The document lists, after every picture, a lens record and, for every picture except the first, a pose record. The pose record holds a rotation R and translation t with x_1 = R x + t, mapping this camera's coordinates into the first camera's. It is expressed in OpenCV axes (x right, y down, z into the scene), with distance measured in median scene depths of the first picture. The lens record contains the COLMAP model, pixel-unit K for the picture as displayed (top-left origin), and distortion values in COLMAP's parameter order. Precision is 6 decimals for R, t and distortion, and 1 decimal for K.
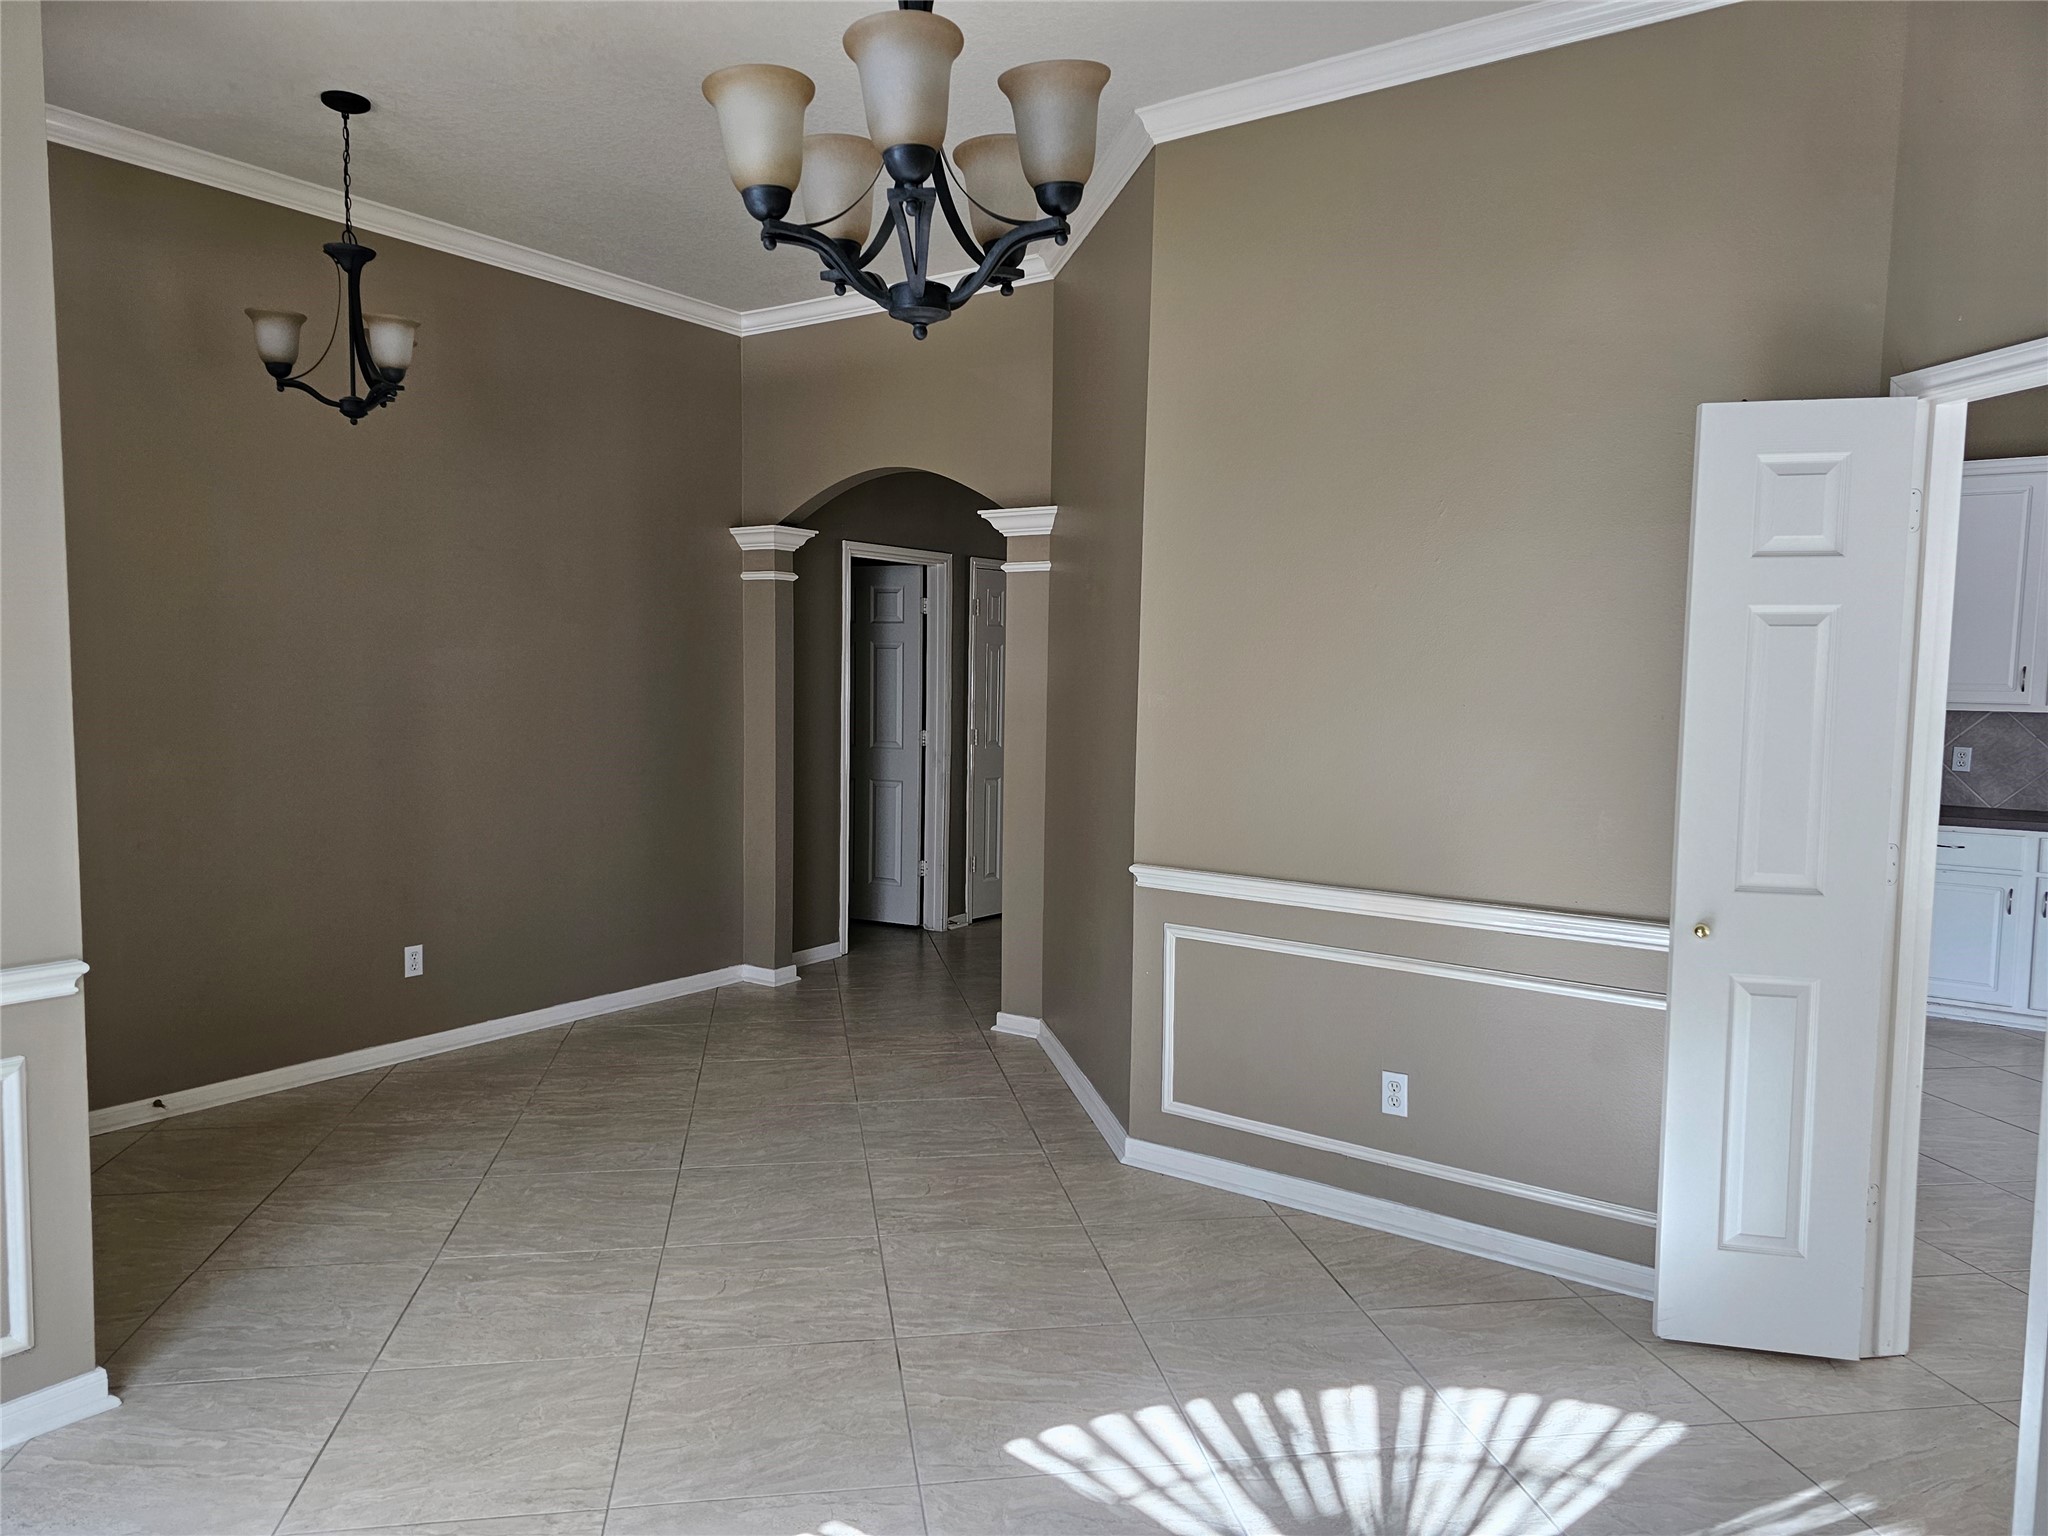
lens RADIAL K [[1366.5, 0, 1023.6], [0, 1366.5, 766.9], [0, 0, 1]] dist [0.022699, -0.003649]
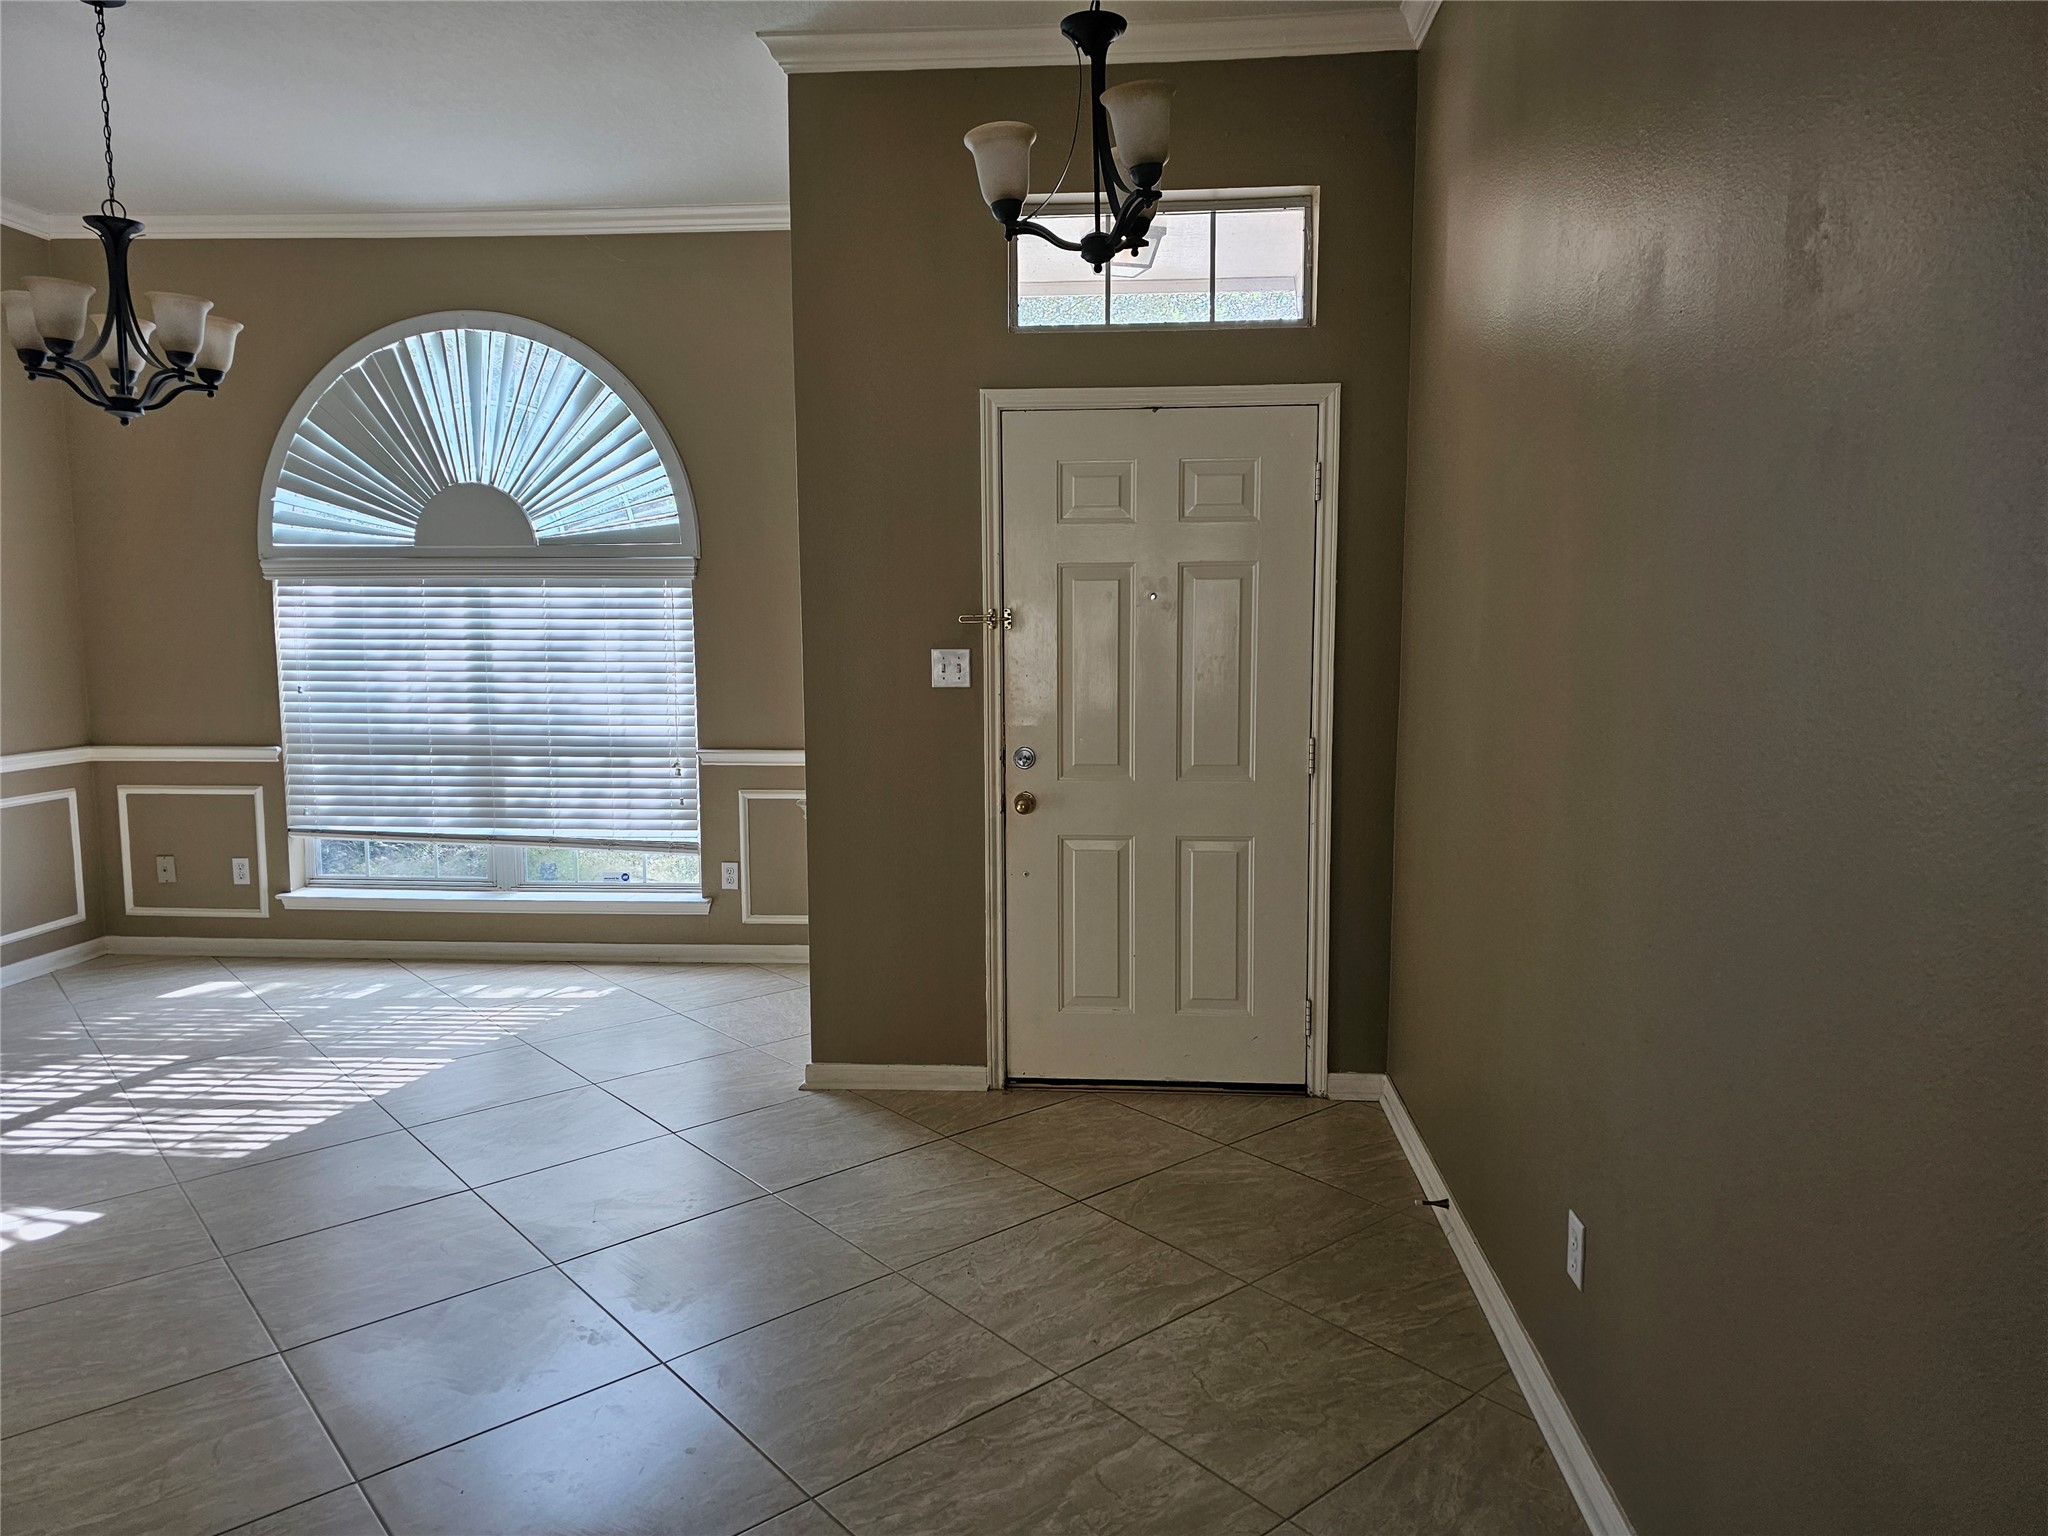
lens RADIAL K [[1366.5, 0, 1025.9], [0, 1366.5, 764.3], [0, 0, 1]] dist [0.022699, -0.003649]
pose [[-0.860998, 0.043160, -0.506773, -0.086587], [-0.047048, 0.985362, 0.163853, -0.117349], [0.506427, 0.164920, -0.846365, 1.771373]]
